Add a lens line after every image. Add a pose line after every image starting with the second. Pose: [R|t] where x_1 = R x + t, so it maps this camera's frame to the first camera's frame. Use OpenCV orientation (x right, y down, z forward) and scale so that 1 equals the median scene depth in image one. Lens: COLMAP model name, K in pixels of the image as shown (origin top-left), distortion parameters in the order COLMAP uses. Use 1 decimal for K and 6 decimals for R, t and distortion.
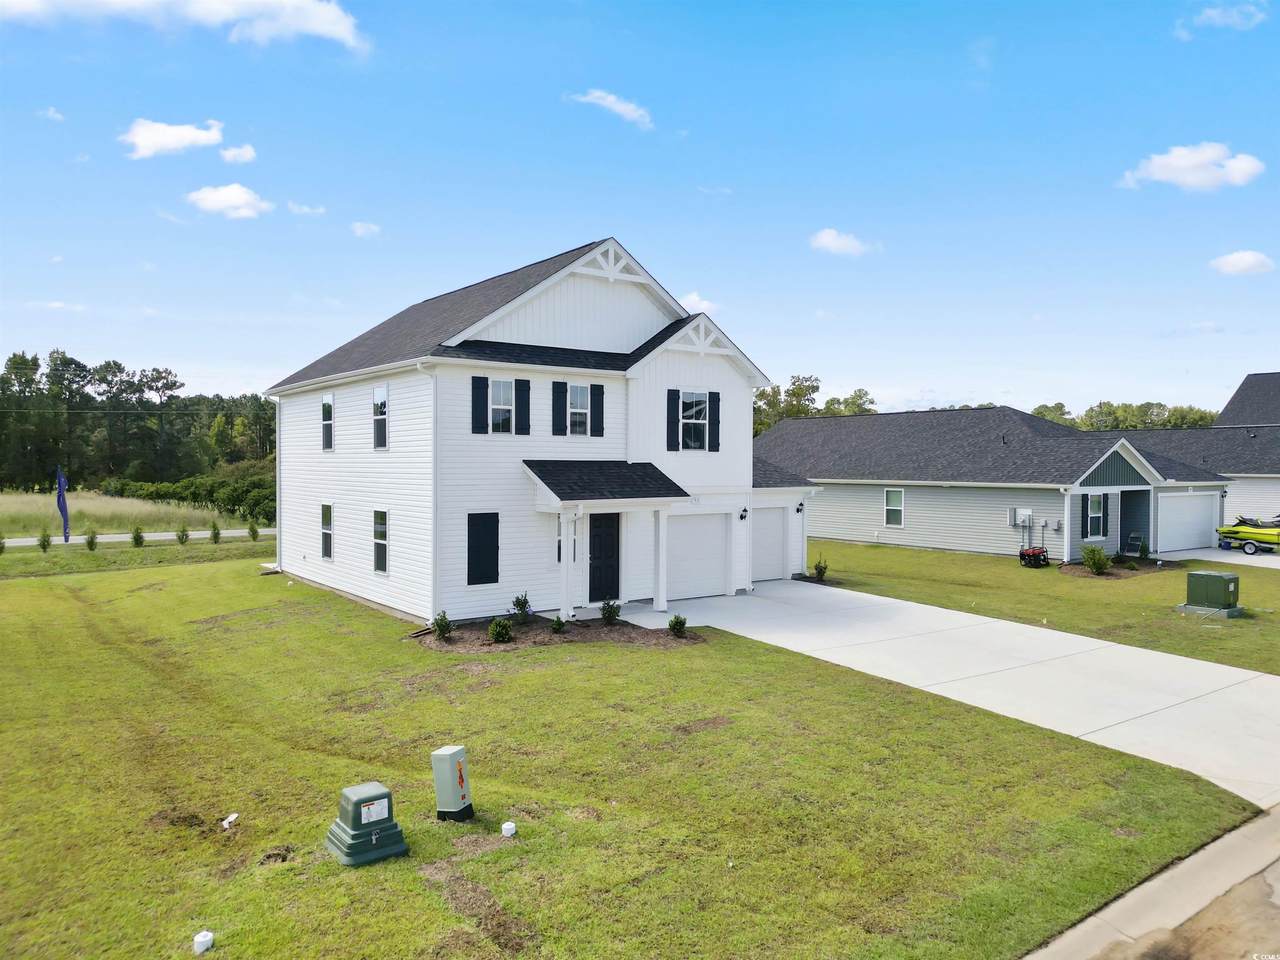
lens RADIAL K [[904.9, 0, 639.4], [0, 904.9, 465.3], [0, 0, 1]] dist [0.048855, -0.005738]
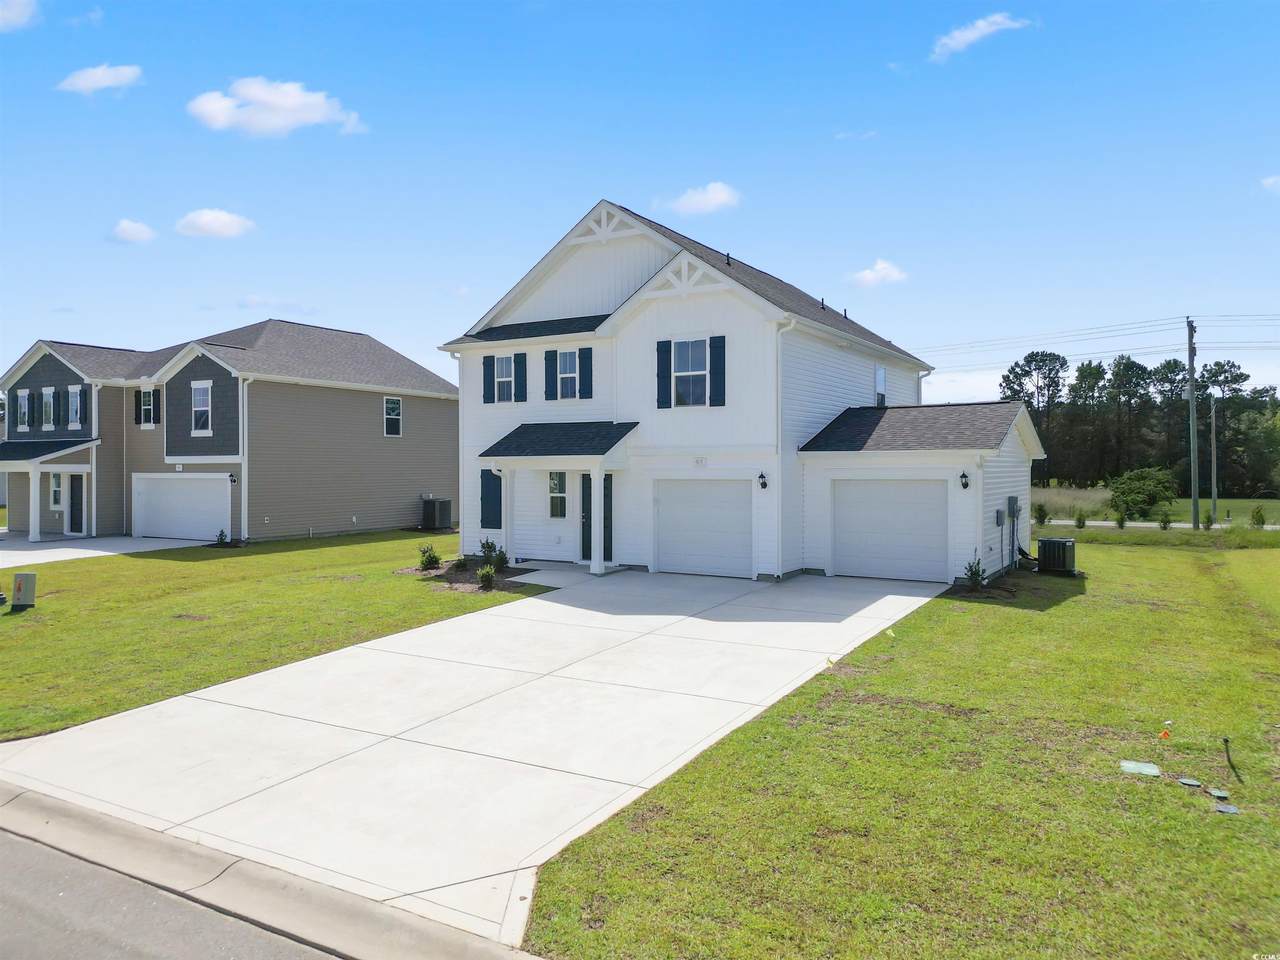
lens RADIAL K [[904.9, 0, 639.4], [0, 904.9, 465.3], [0, 0, 1]] dist [0.048855, -0.005738]
pose [[0.379904, -0.005948, -0.925007, 0.860689], [0.000404, 0.999980, -0.006265, 0.046516], [0.925026, 0.002006, 0.379899, 0.623249]]
